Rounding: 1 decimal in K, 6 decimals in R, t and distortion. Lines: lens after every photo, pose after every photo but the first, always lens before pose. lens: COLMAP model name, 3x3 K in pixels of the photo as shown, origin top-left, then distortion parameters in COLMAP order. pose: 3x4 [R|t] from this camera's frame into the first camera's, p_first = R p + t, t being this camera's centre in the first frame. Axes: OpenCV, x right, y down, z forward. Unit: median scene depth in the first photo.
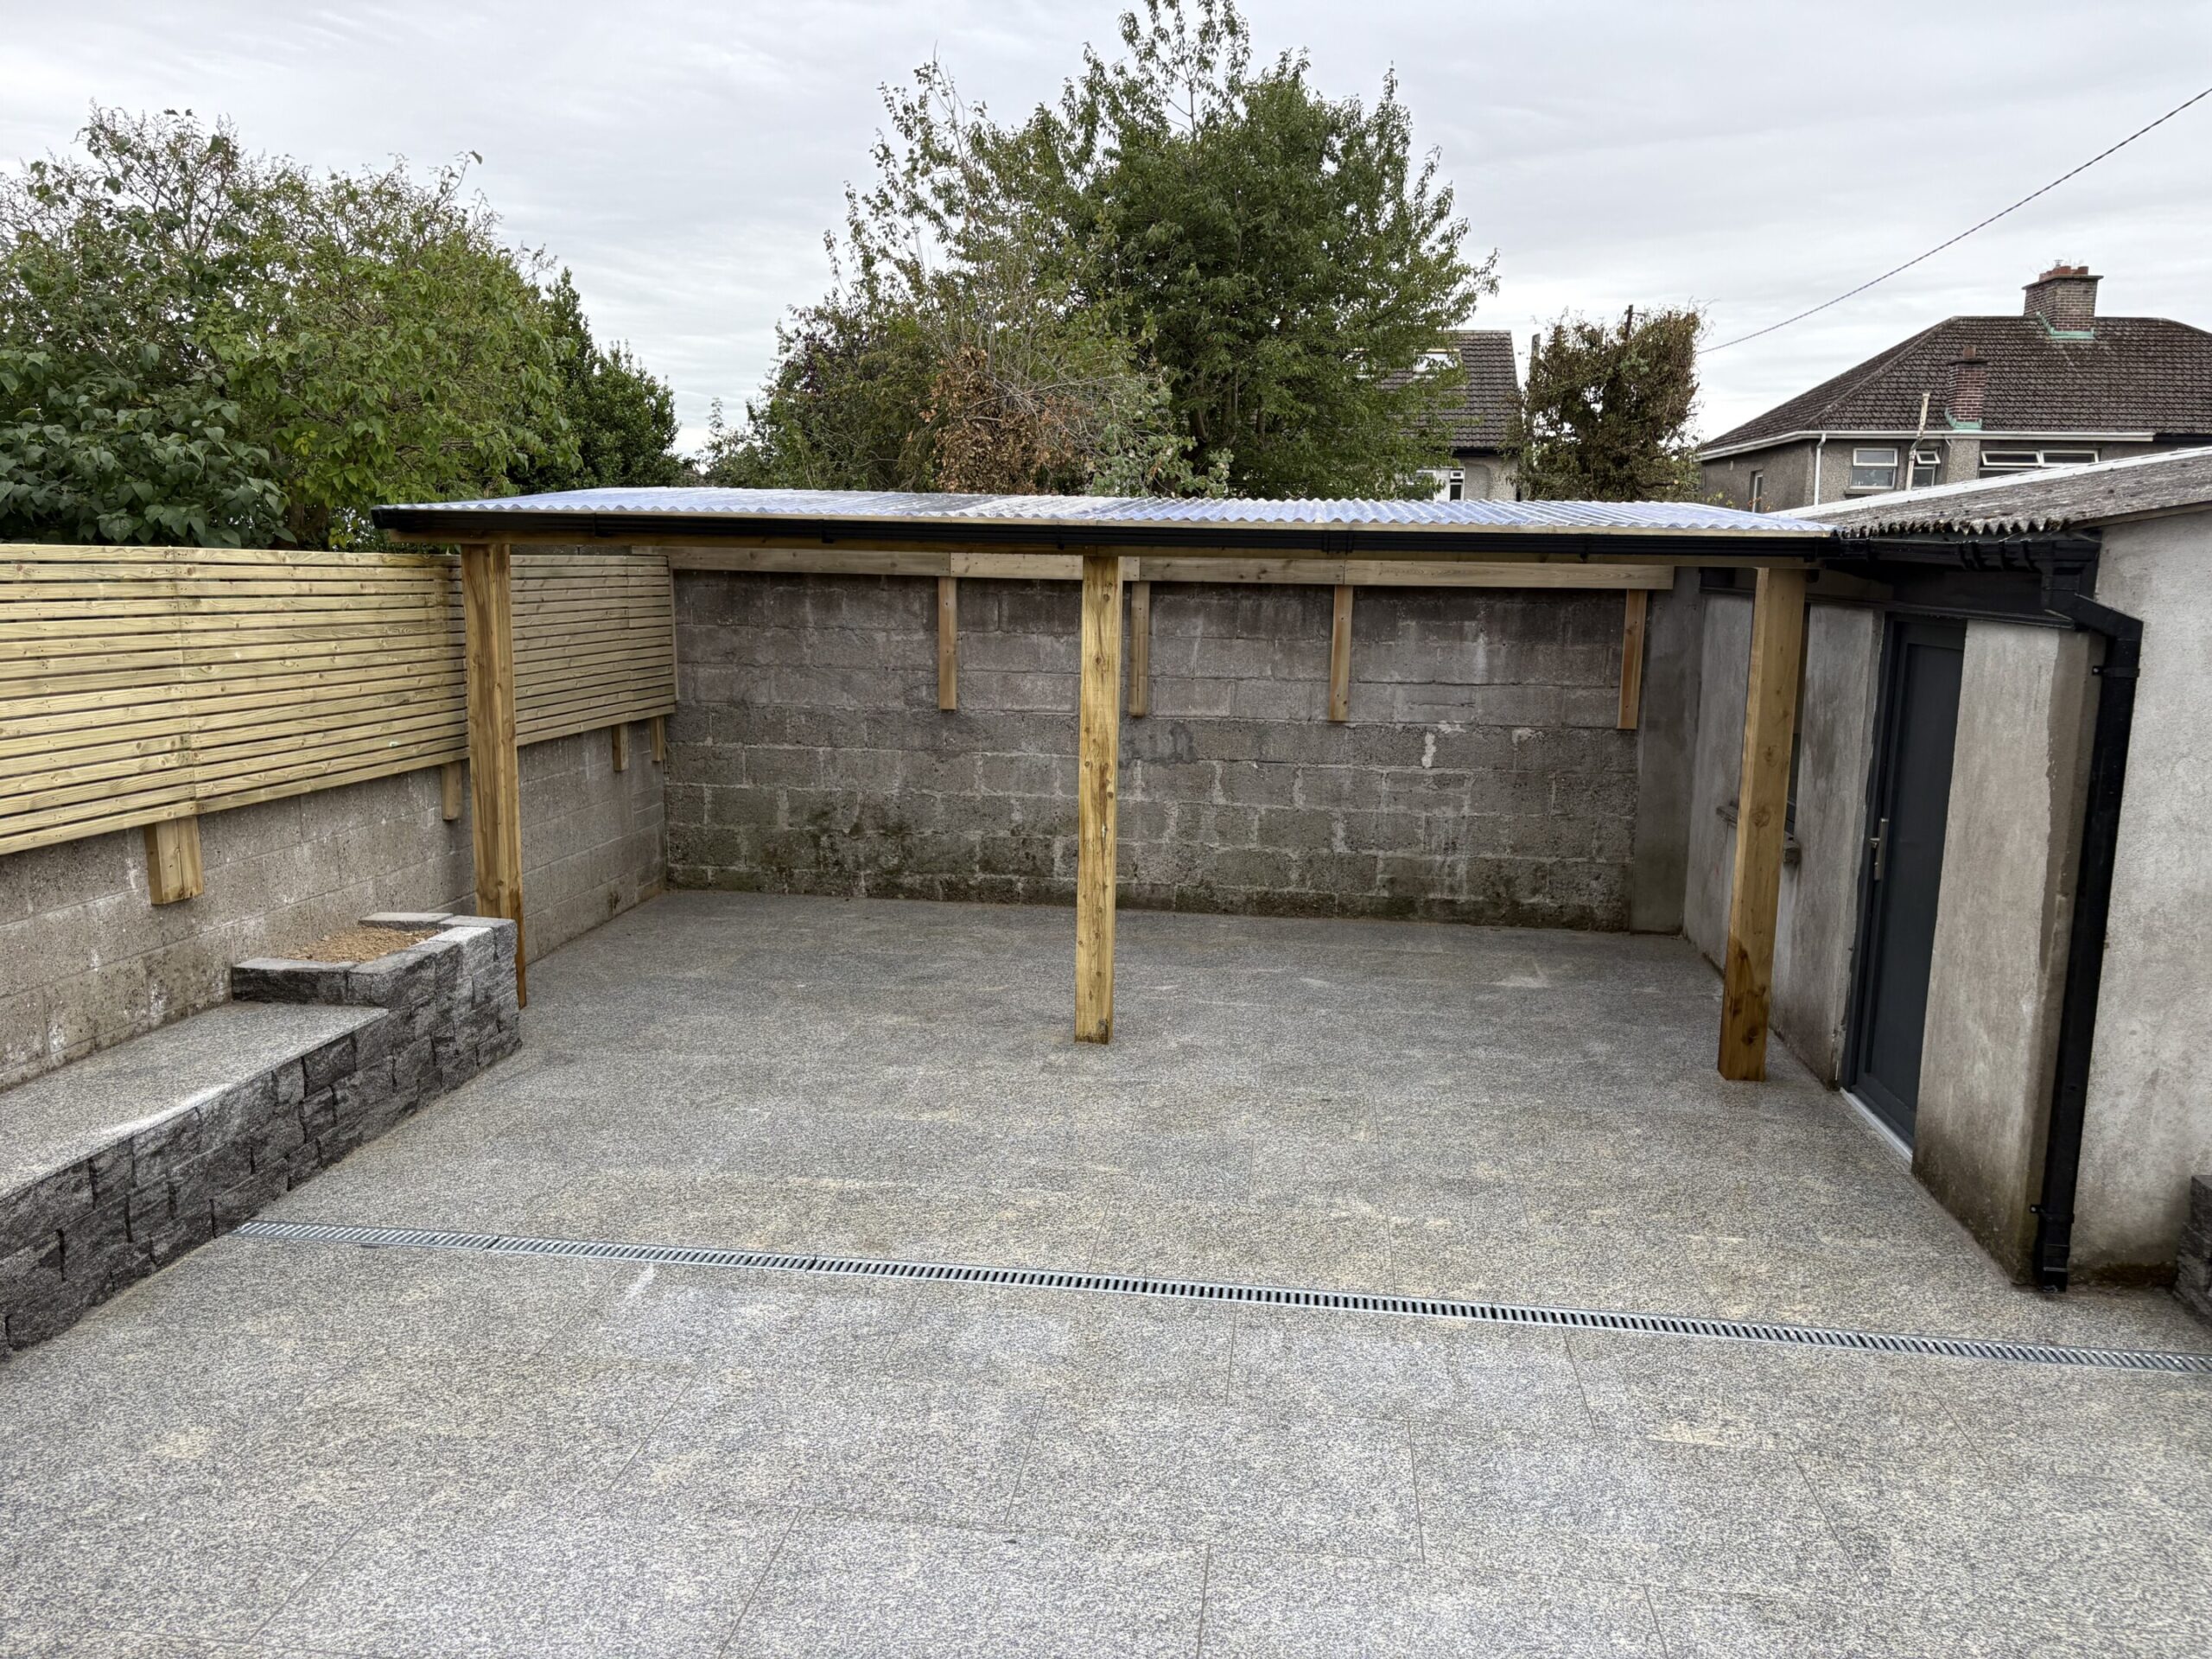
lens RADIAL K [[1647.2, 0, 1140.8], [0, 1647.2, 848.1], [0, 0, 1]] dist [0.070834, -0.002201]
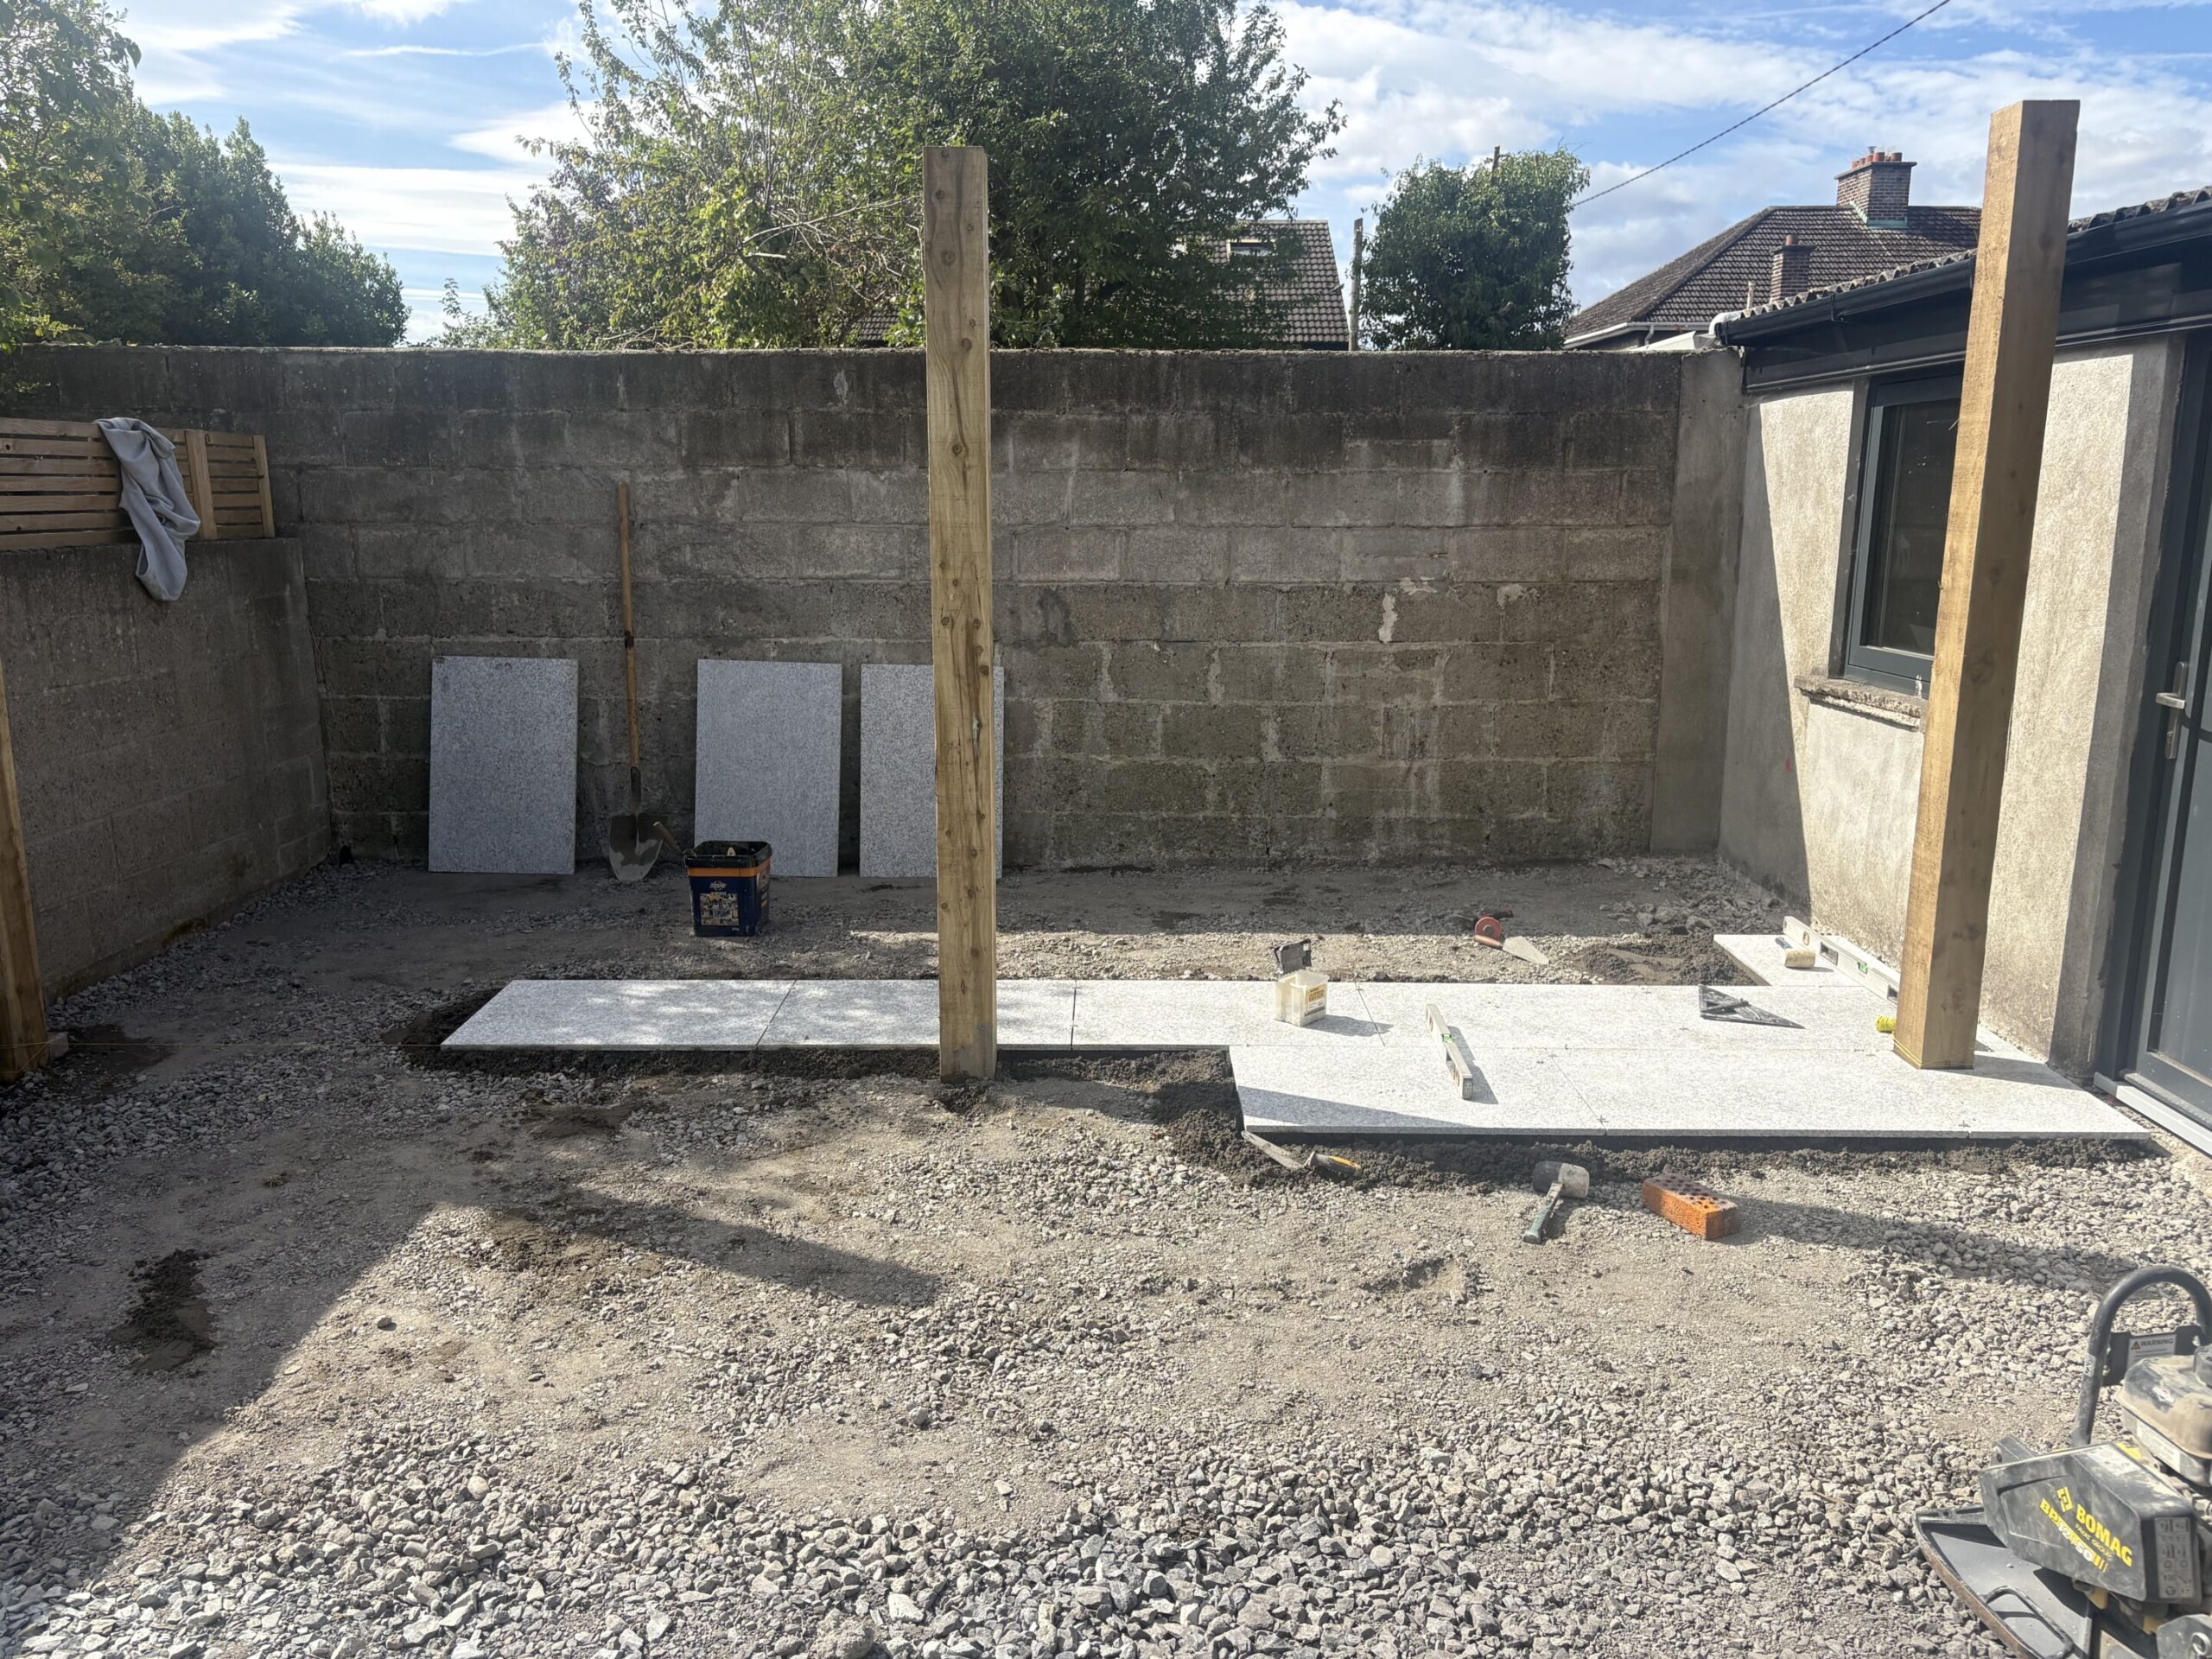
lens RADIAL K [[1640.3, 0, 1112.9], [0, 1640.3, 883.5], [0, 0, 1]] dist [0.110471, -0.167264]
pose [[0.994433, -0.041856, 0.096705, -0.032407], [0.035971, 0.997439, 0.061821, 0.011823], [-0.099044, -0.057998, 0.993391, 0.349552]]
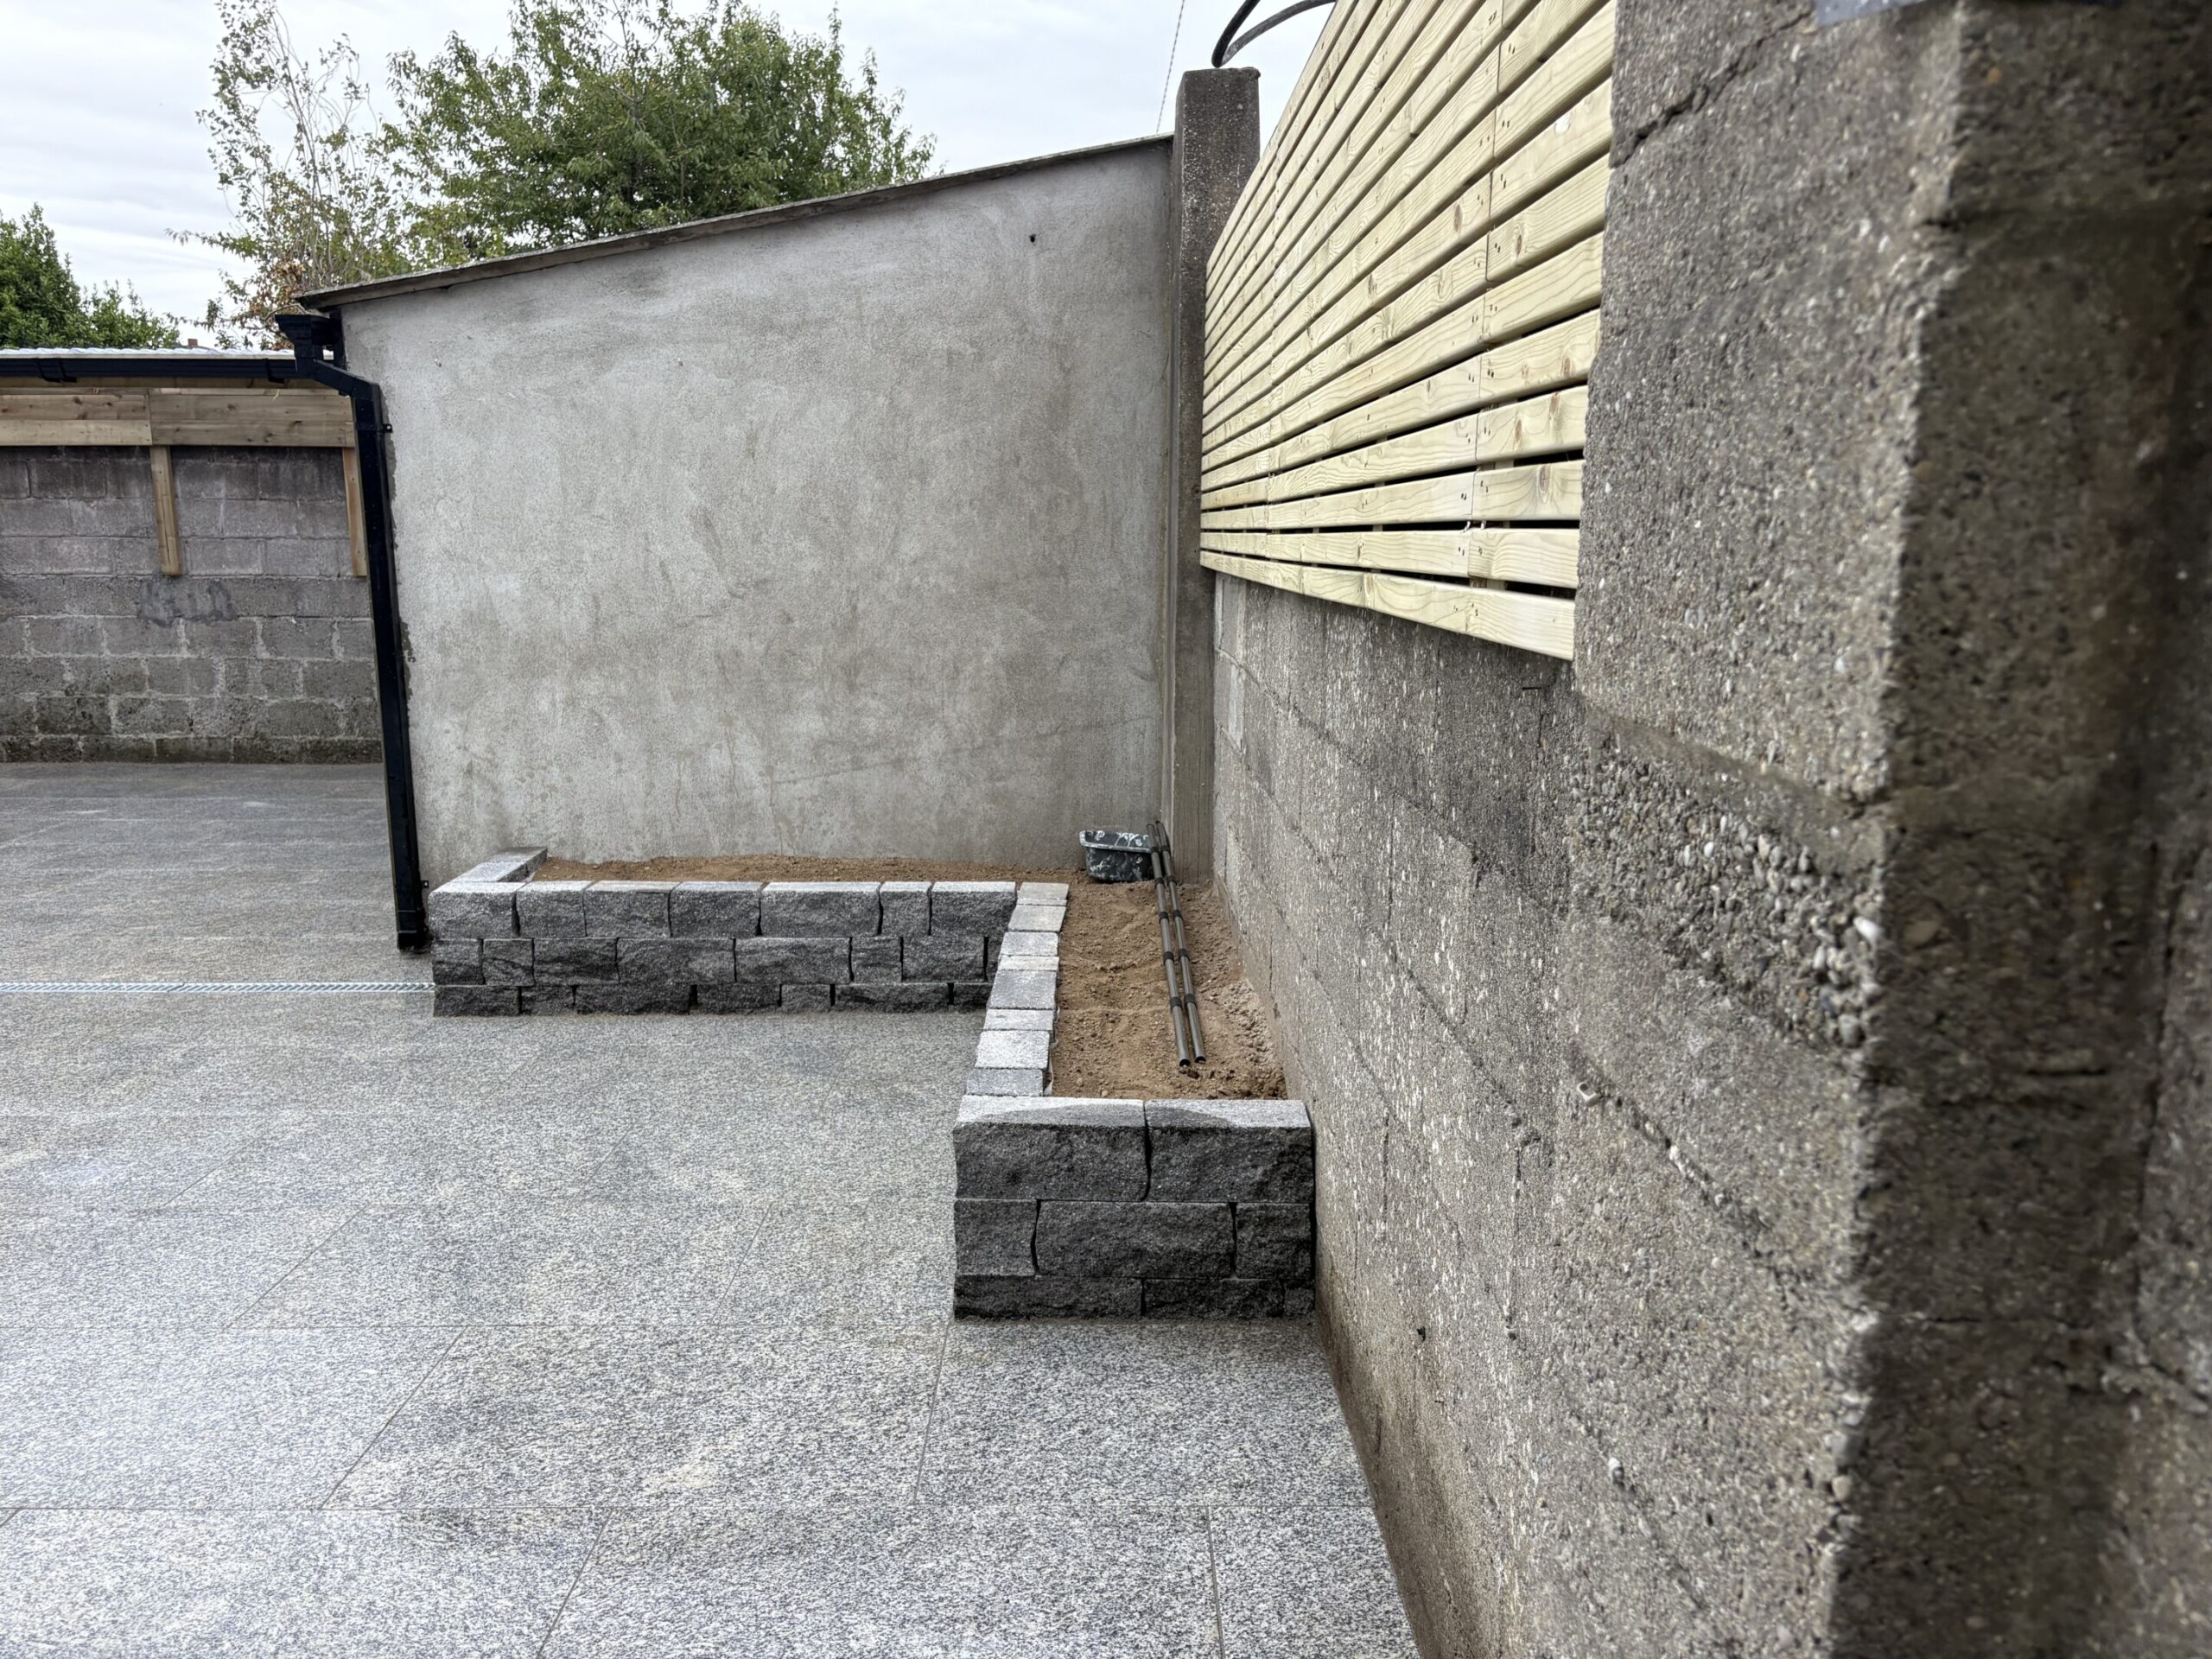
lens RADIAL K [[1629.9, 0, 1113.3], [0, 1629.9, 876.5], [0, 0, 1]] dist [0.083777, -0.094358]
pose [[0.993287, -0.042892, 0.107426, 0.620272], [0.039116, 0.998549, 0.037017, 0.125610], [-0.108858, -0.032567, 0.993524, -0.164257]]
